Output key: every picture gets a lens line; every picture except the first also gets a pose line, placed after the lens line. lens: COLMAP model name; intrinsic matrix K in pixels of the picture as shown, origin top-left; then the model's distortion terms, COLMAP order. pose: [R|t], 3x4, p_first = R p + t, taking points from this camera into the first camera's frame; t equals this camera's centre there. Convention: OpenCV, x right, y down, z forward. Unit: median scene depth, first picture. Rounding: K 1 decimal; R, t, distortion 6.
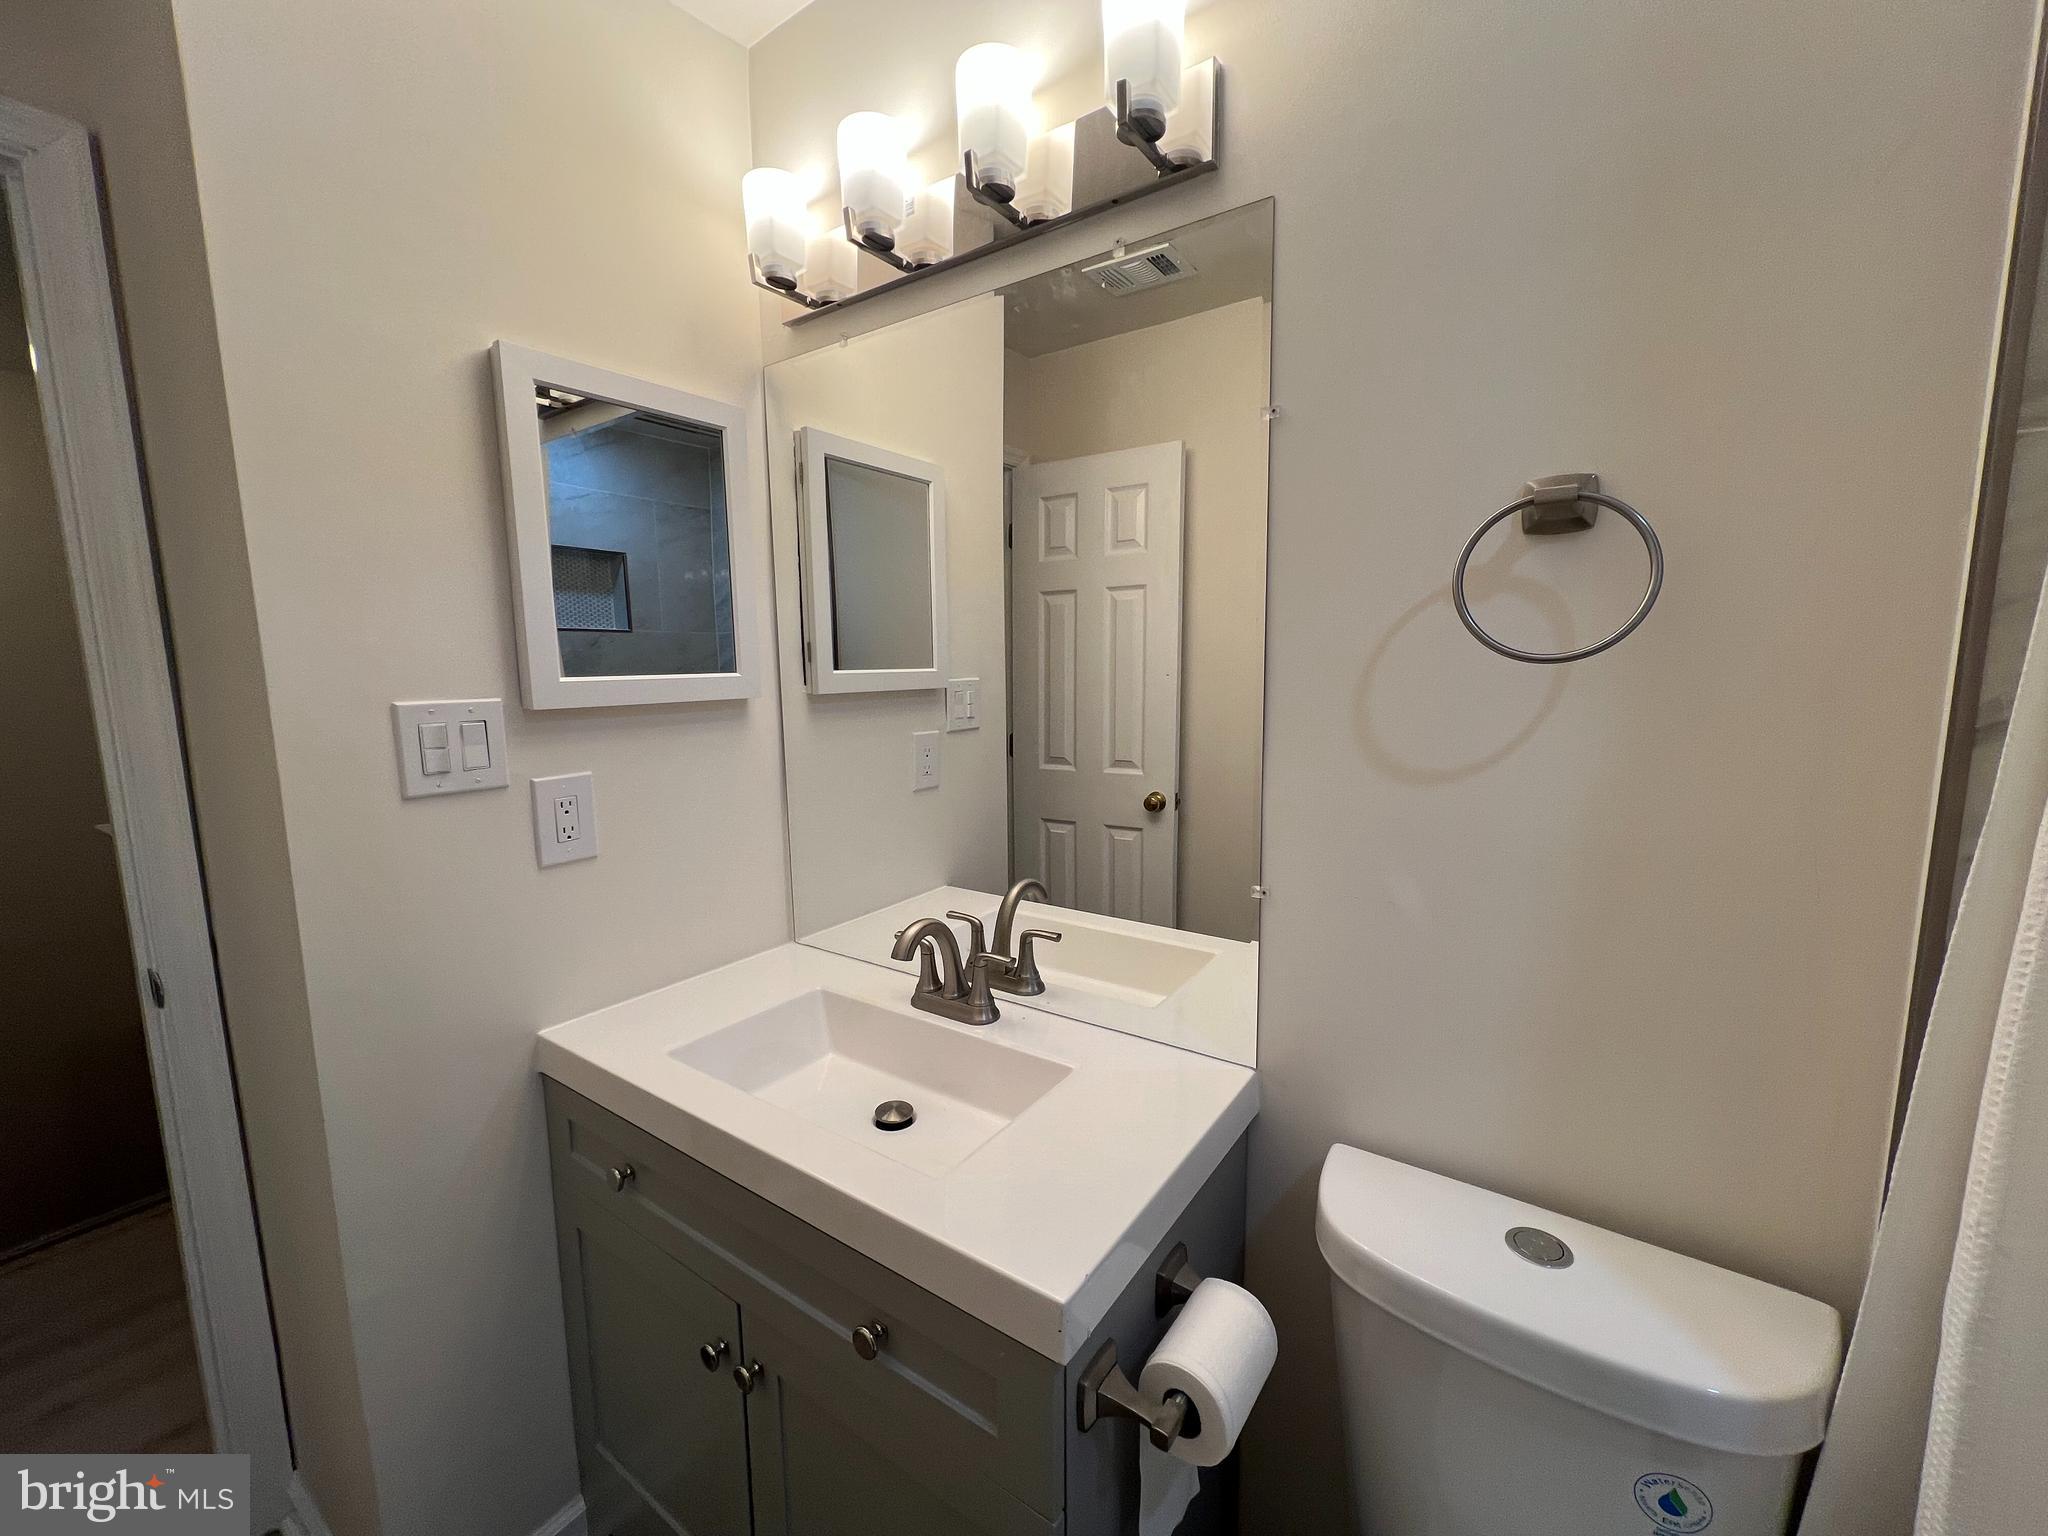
lens RADIAL K [[821.2, 0, 1017.0], [0, 821.2, 765.4], [0, 0, 1]] dist [0.001864, -0.000142]
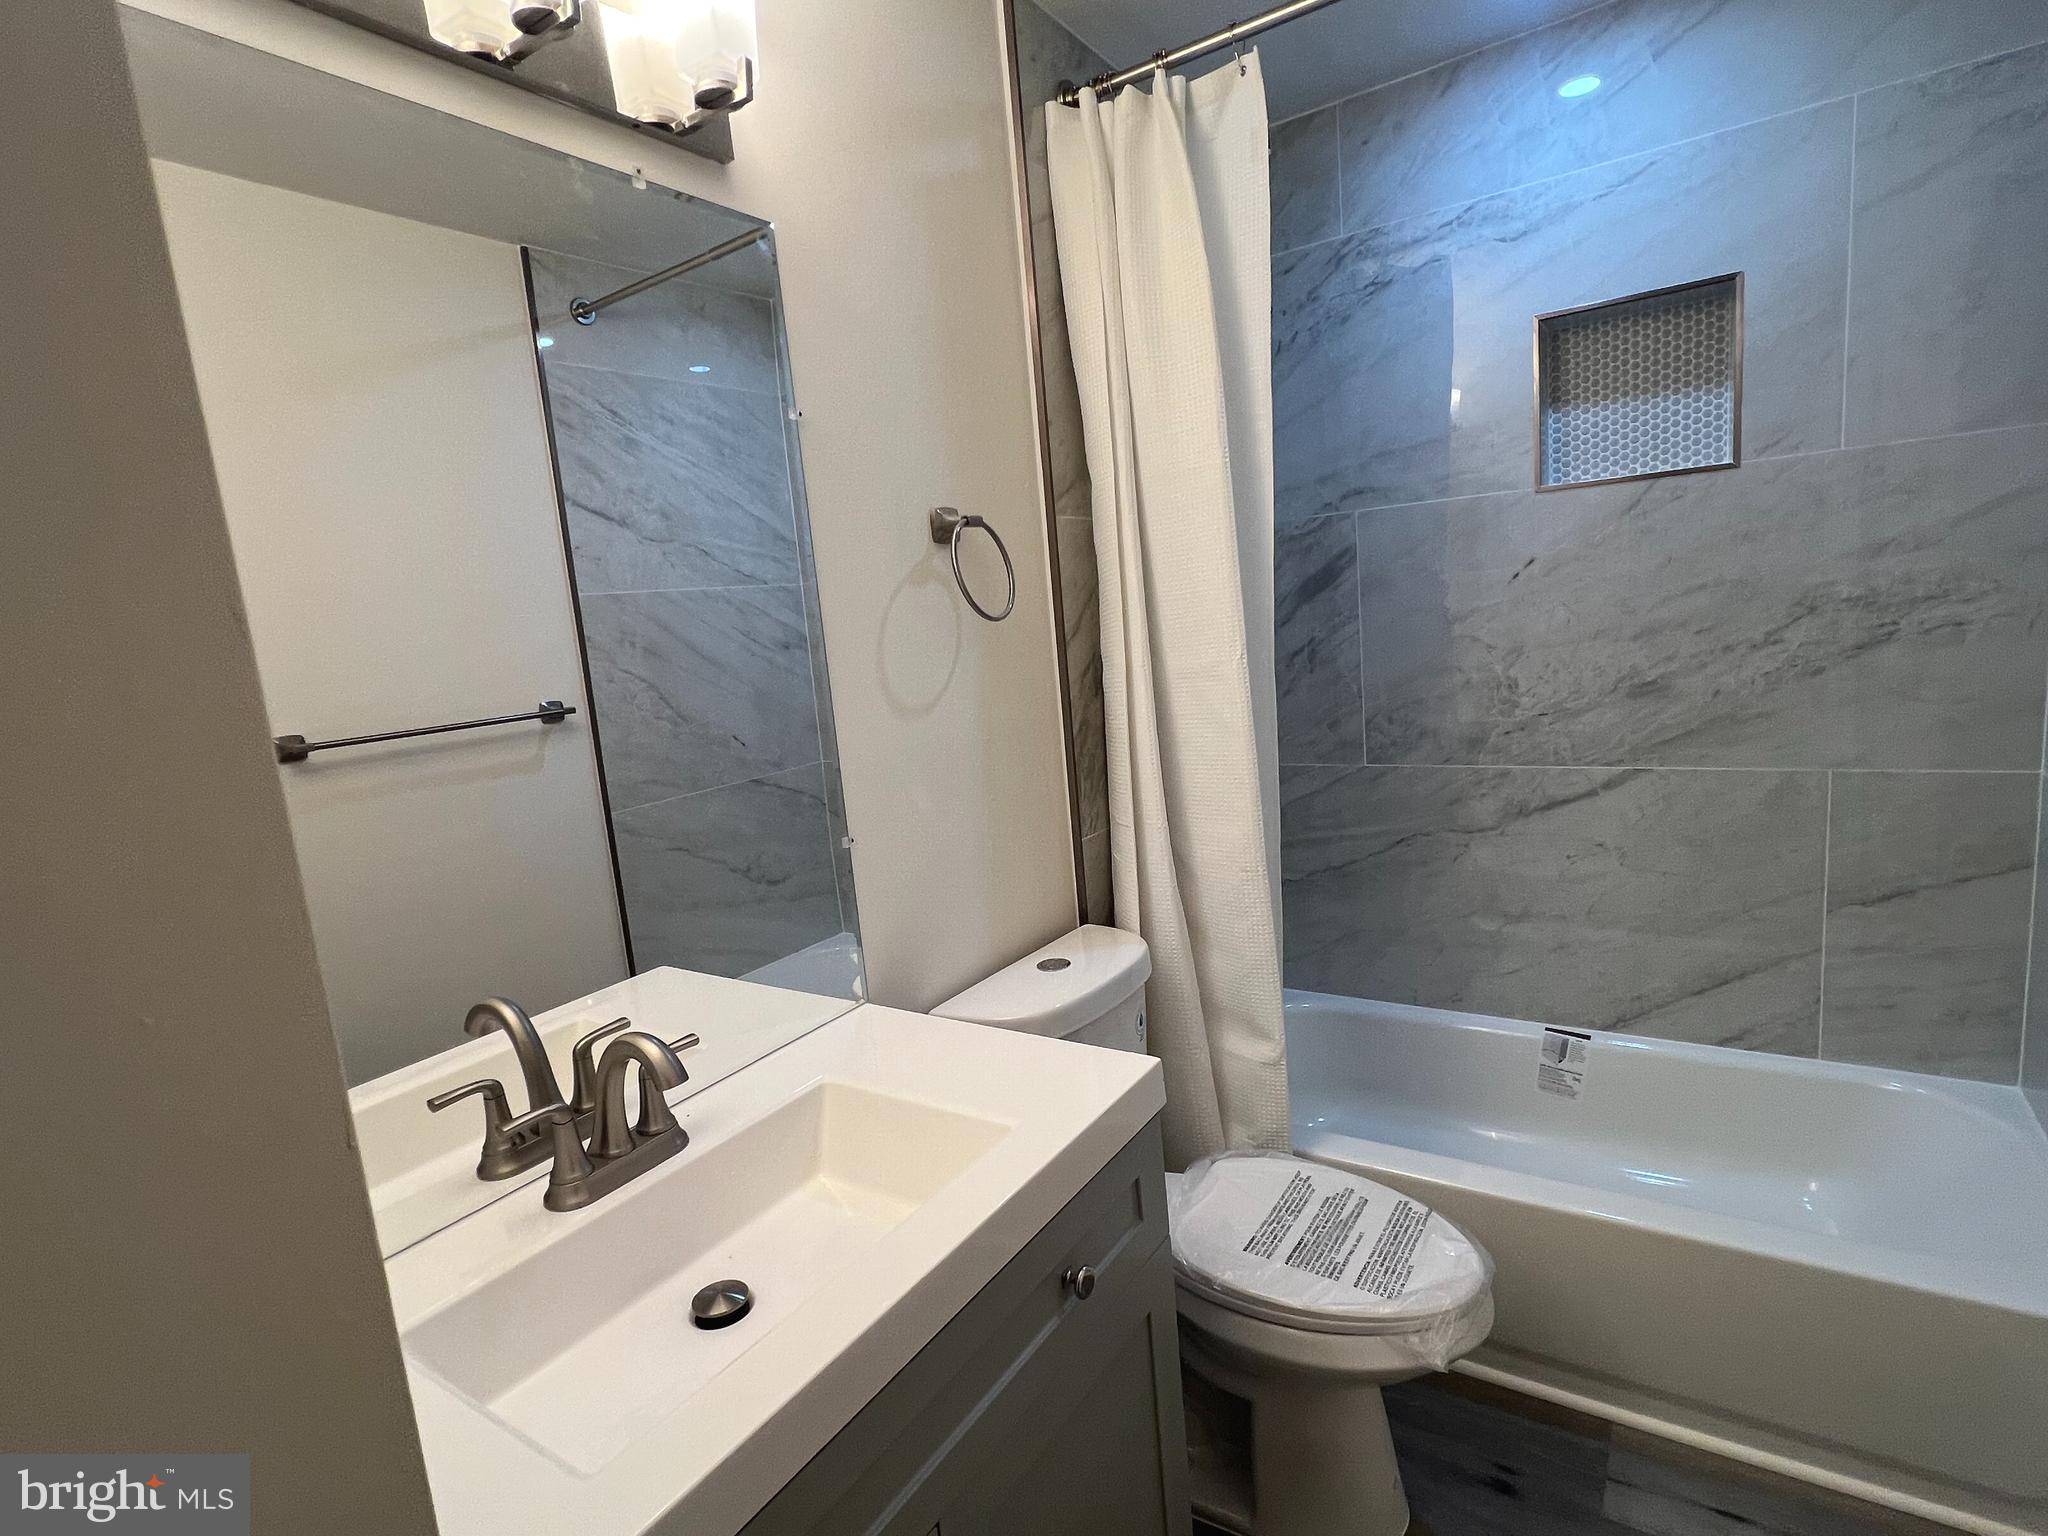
lens RADIAL K [[1016.2, 0, 1020.0], [0, 1016.2, 774.0], [0, 0, 1]] dist [-0.001786, 0.000034]
pose [[-0.021113, -0.143960, 0.989358, -0.843496], [0.219017, 0.964876, 0.145072, -0.065345], [-0.975493, 0.219749, 0.011159, 0.584821]]
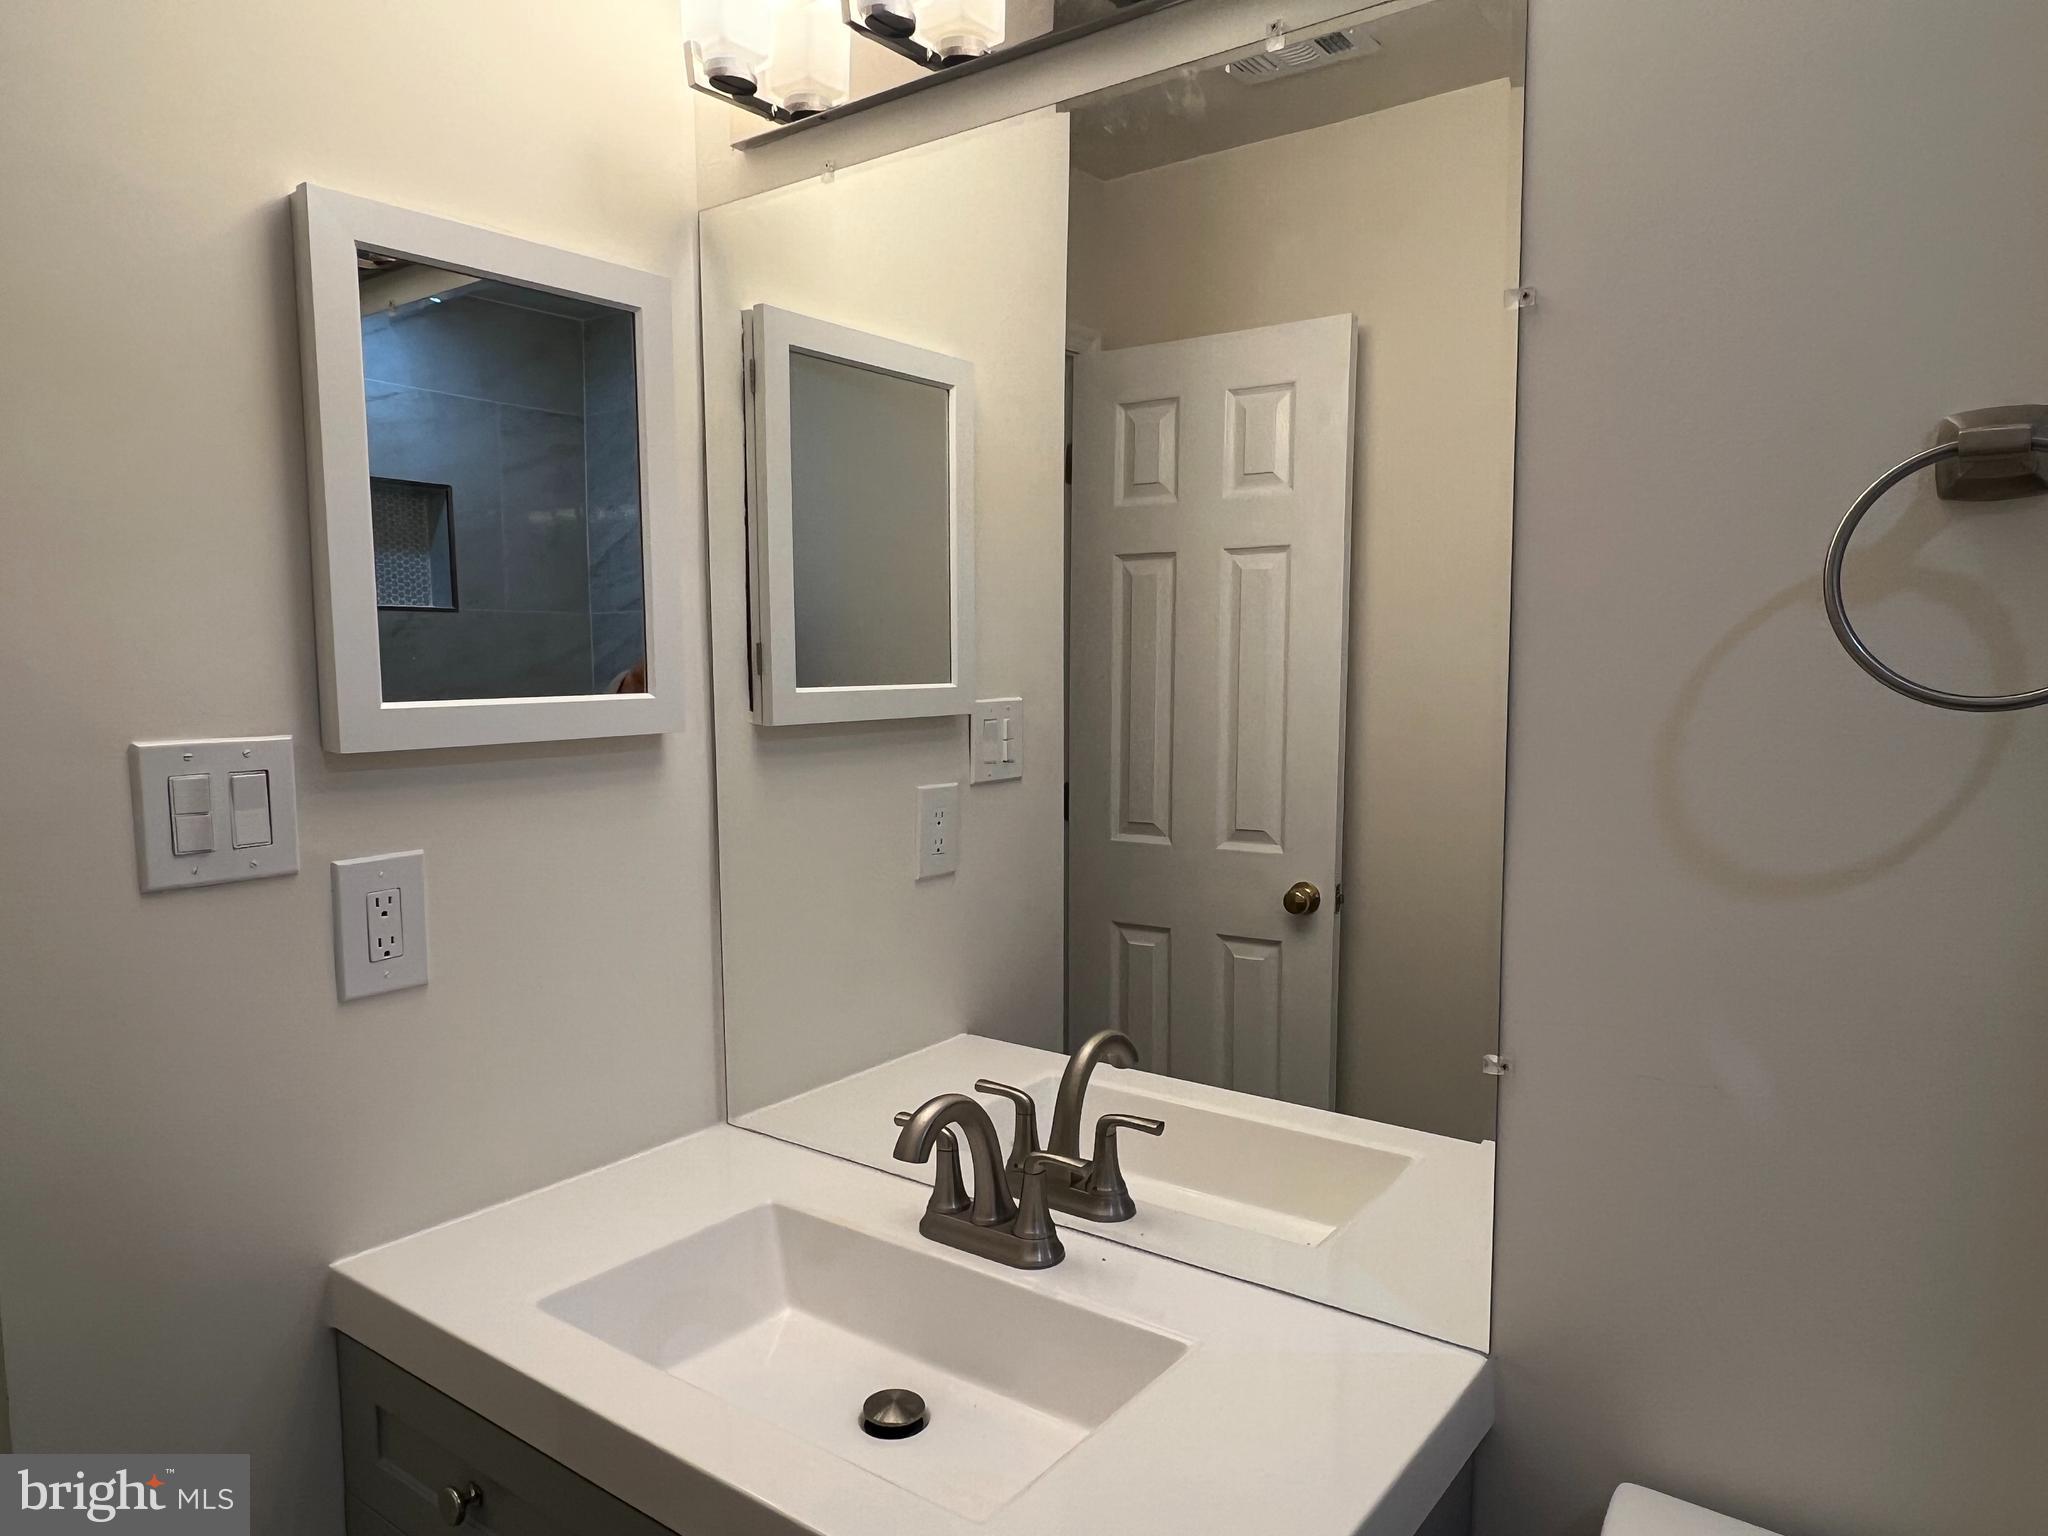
lens RADIAL K [[1350.3, 0, 1011.0], [0, 1350.3, 788.4], [0, 0, 1]] dist [0.003777, -0.004741]
pose [[0.999341, 0.011773, -0.034333, -0.028870], [-0.012650, 0.999596, -0.025446, -0.017963], [0.034019, 0.025863, 0.999086, -0.023680]]
